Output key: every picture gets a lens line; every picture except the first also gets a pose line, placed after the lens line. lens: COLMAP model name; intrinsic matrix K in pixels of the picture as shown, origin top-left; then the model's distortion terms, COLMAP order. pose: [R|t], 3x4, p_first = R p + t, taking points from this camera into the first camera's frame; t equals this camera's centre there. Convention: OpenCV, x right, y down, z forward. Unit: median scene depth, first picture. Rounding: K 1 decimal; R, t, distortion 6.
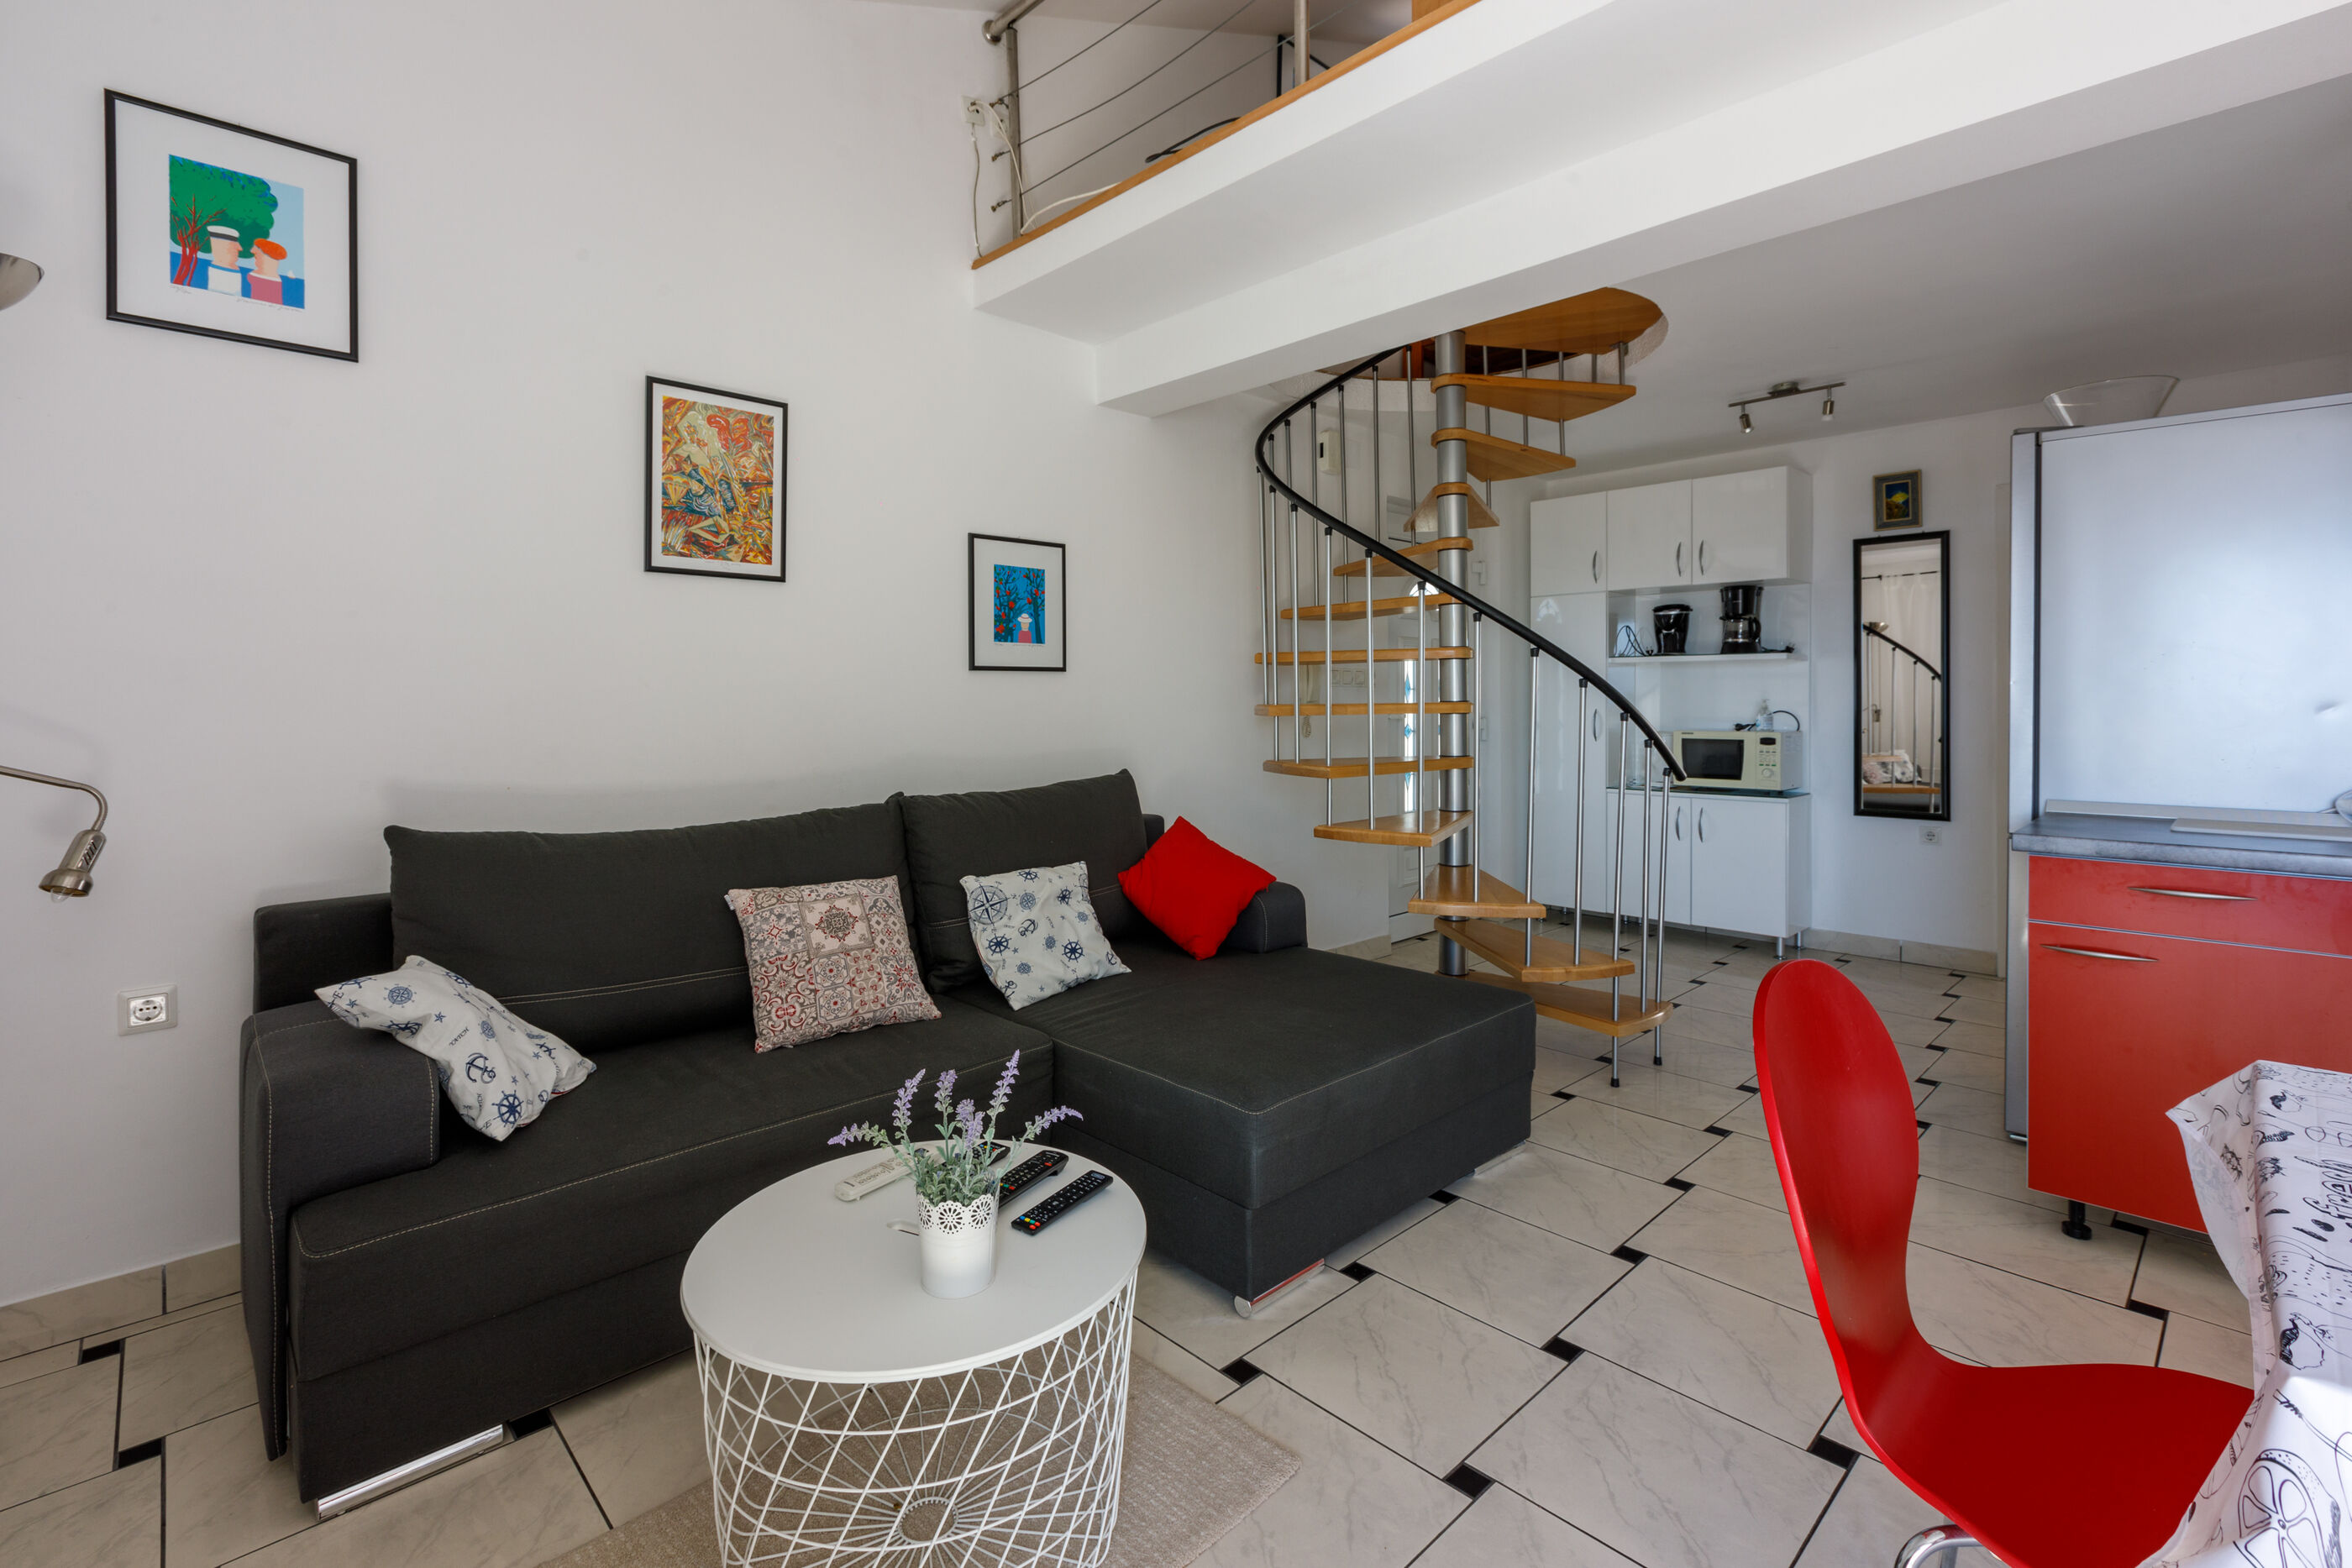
lens RADIAL K [[1062.5, 0, 1162.2], [0, 1062.5, 703.8], [0, 0, 1]] dist [0.000944, 0.000343]
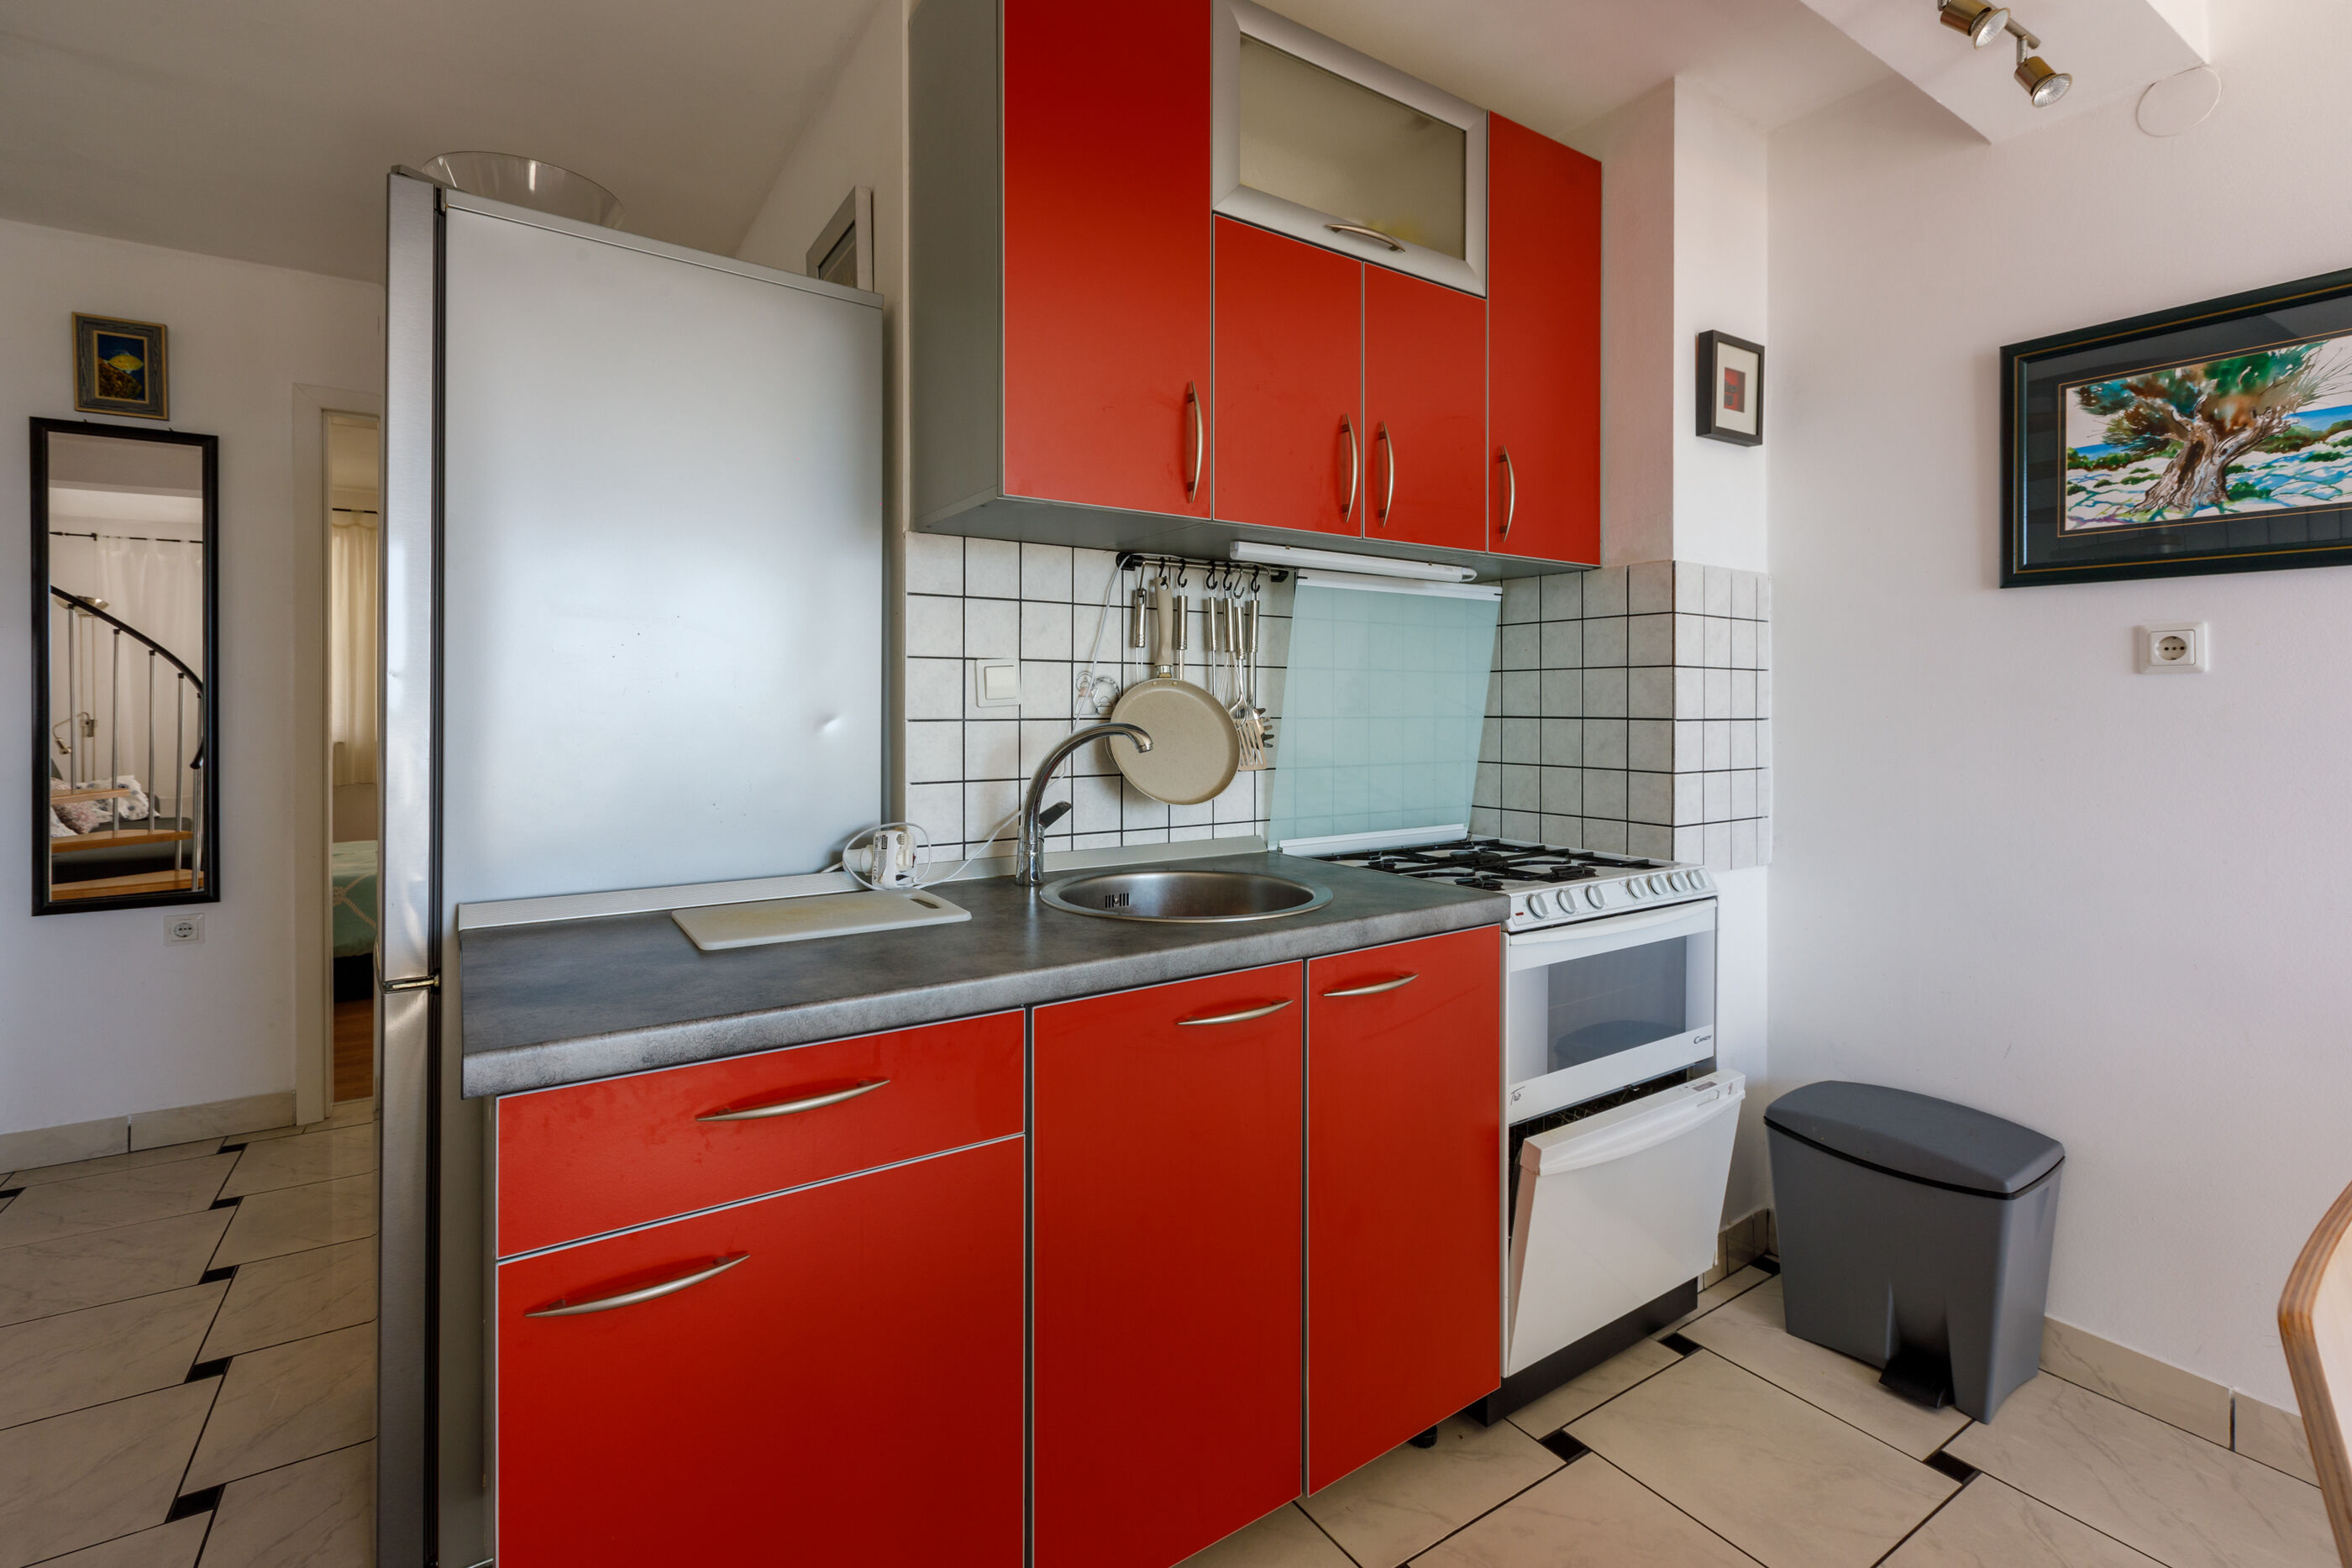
lens RADIAL K [[1057.2, 0, 1174.9], [0, 1057.2, 708.5], [0, 0, 1]] dist [0.000210, -0.000757]
pose [[0.181631, 0.000406, 0.983367, 0.380307], [0.000025, 1.000000, -0.000417, -0.003854], [-0.983367, 0.000100, 0.181631, 0.548535]]
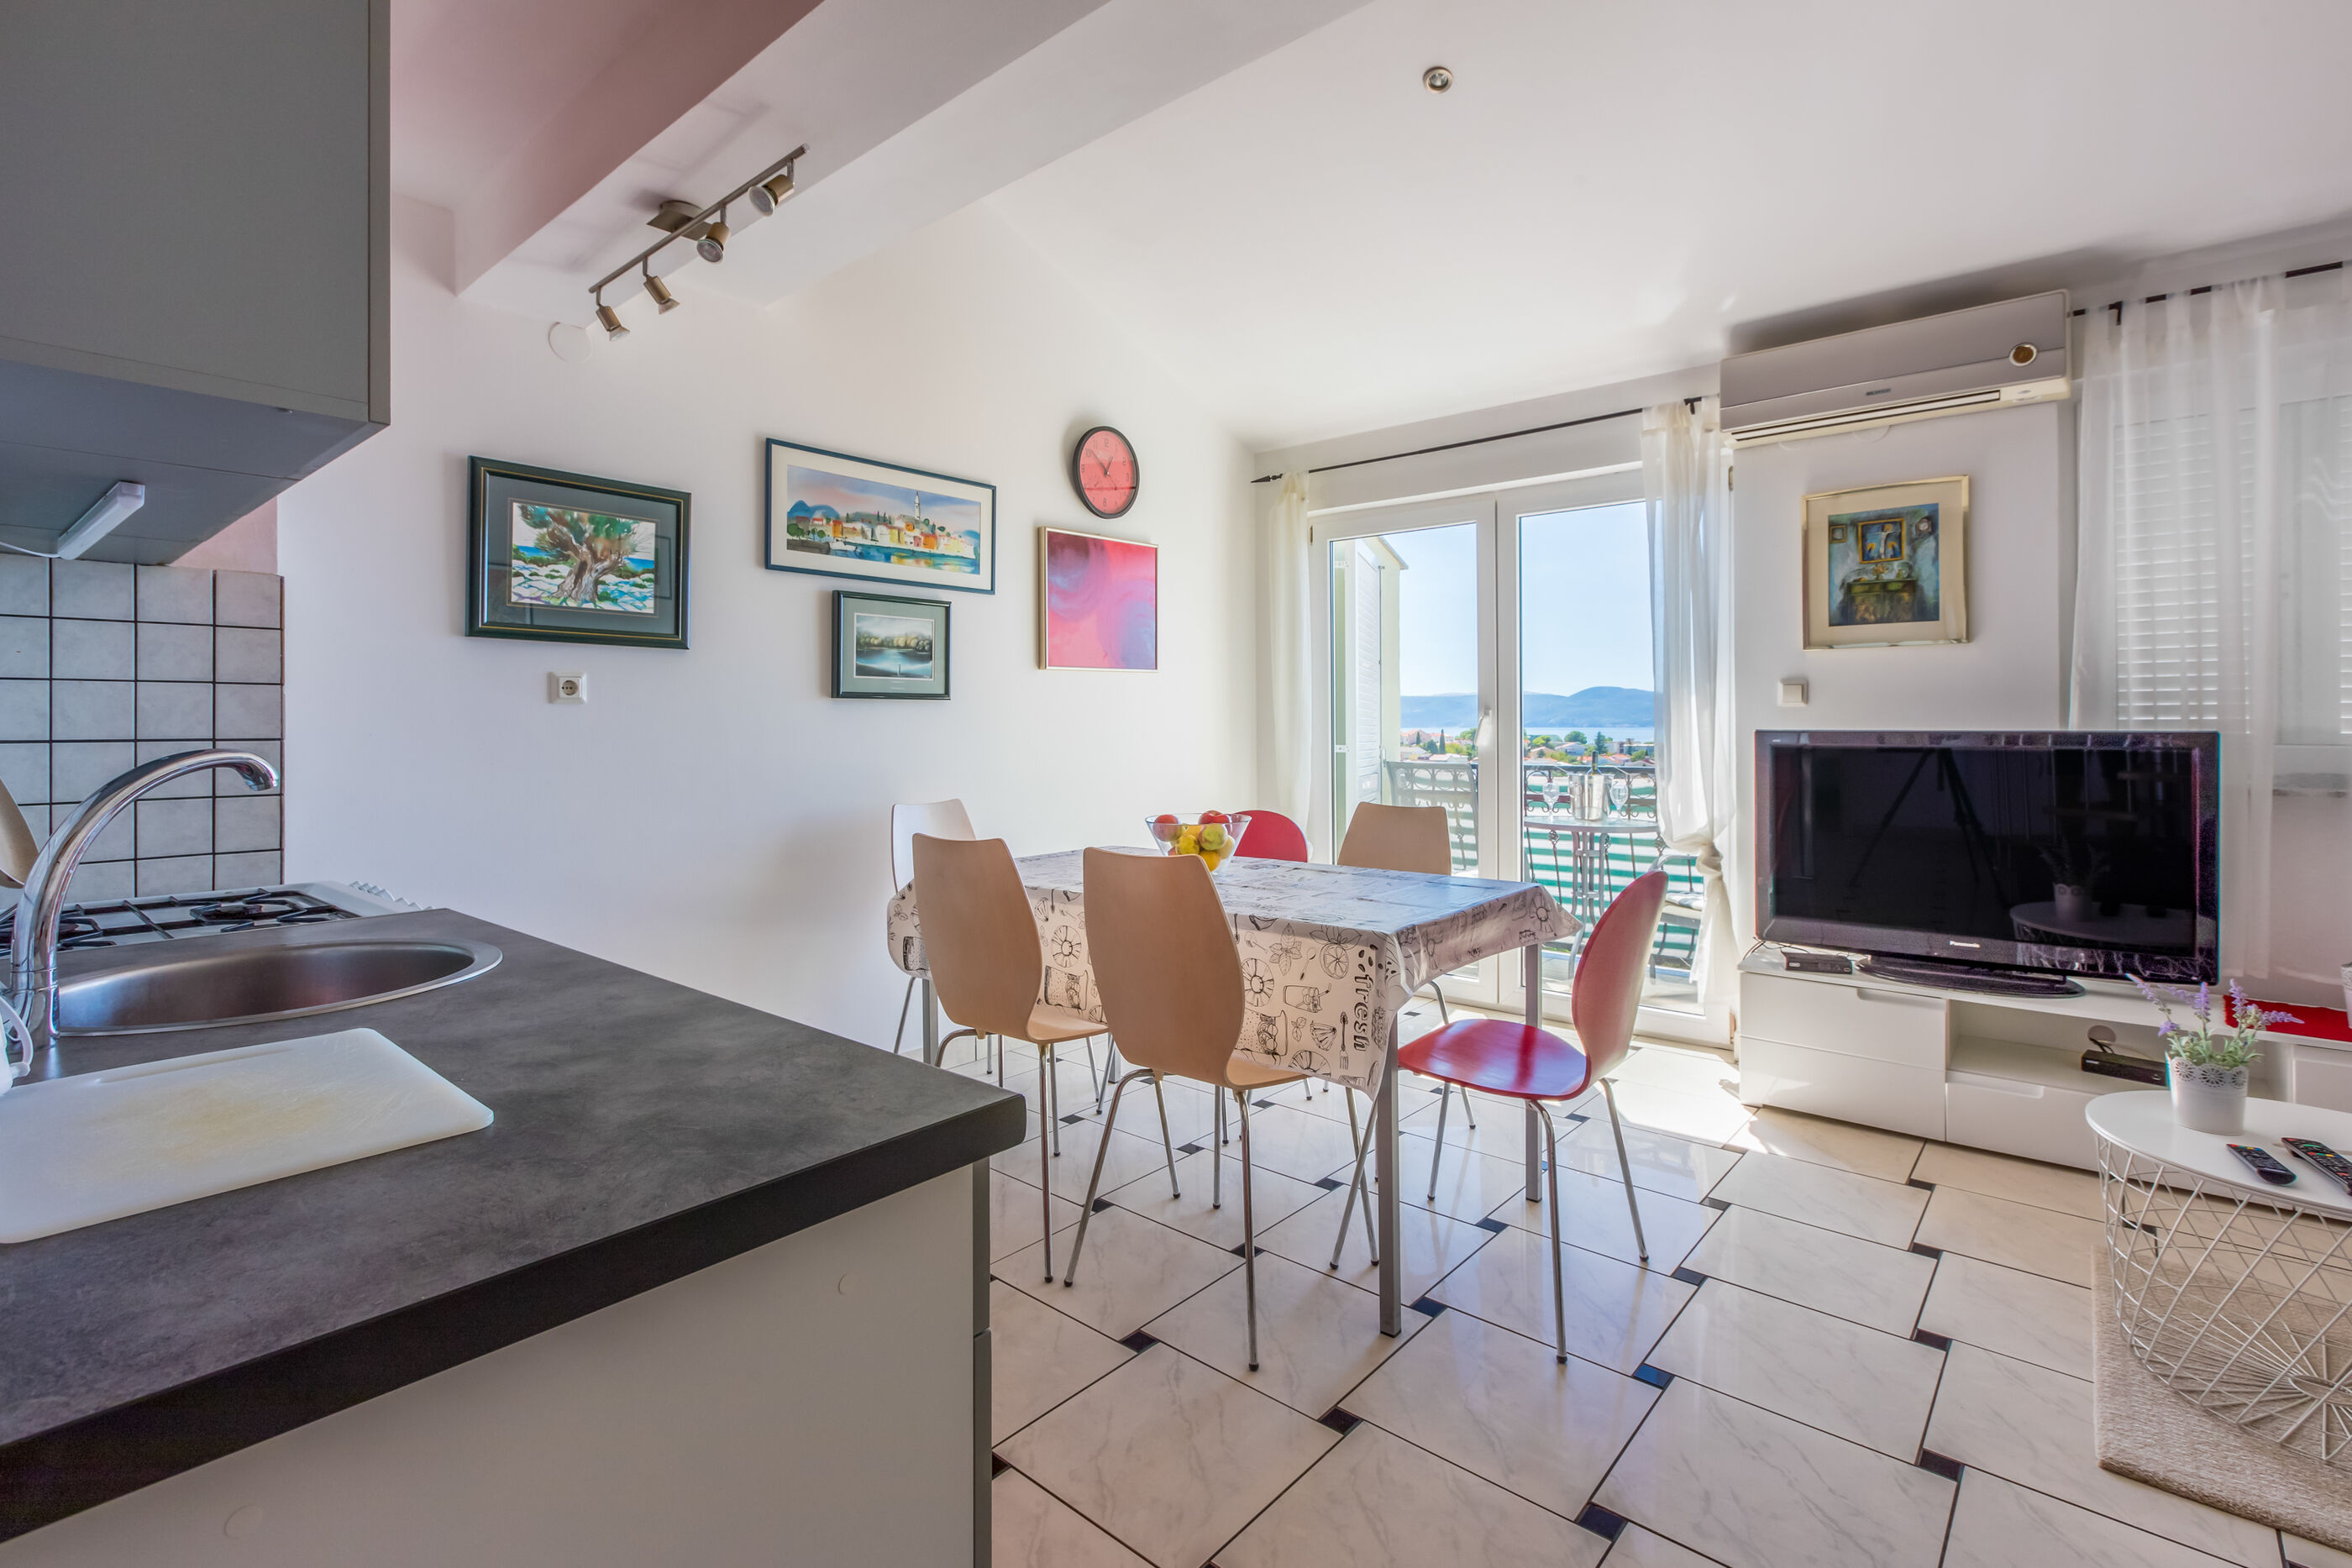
lens RADIAL K [[1079.3, 0, 1162.1], [0, 1079.3, 720.0], [0, 0, 1]] dist [-0.003227, -0.000344]
pose [[-0.996090, 0.008307, -0.087957, 0.635668], [0.008470, 0.999963, -0.001488, -0.004082], [0.087942, -0.002227, -0.996123, 1.111254]]
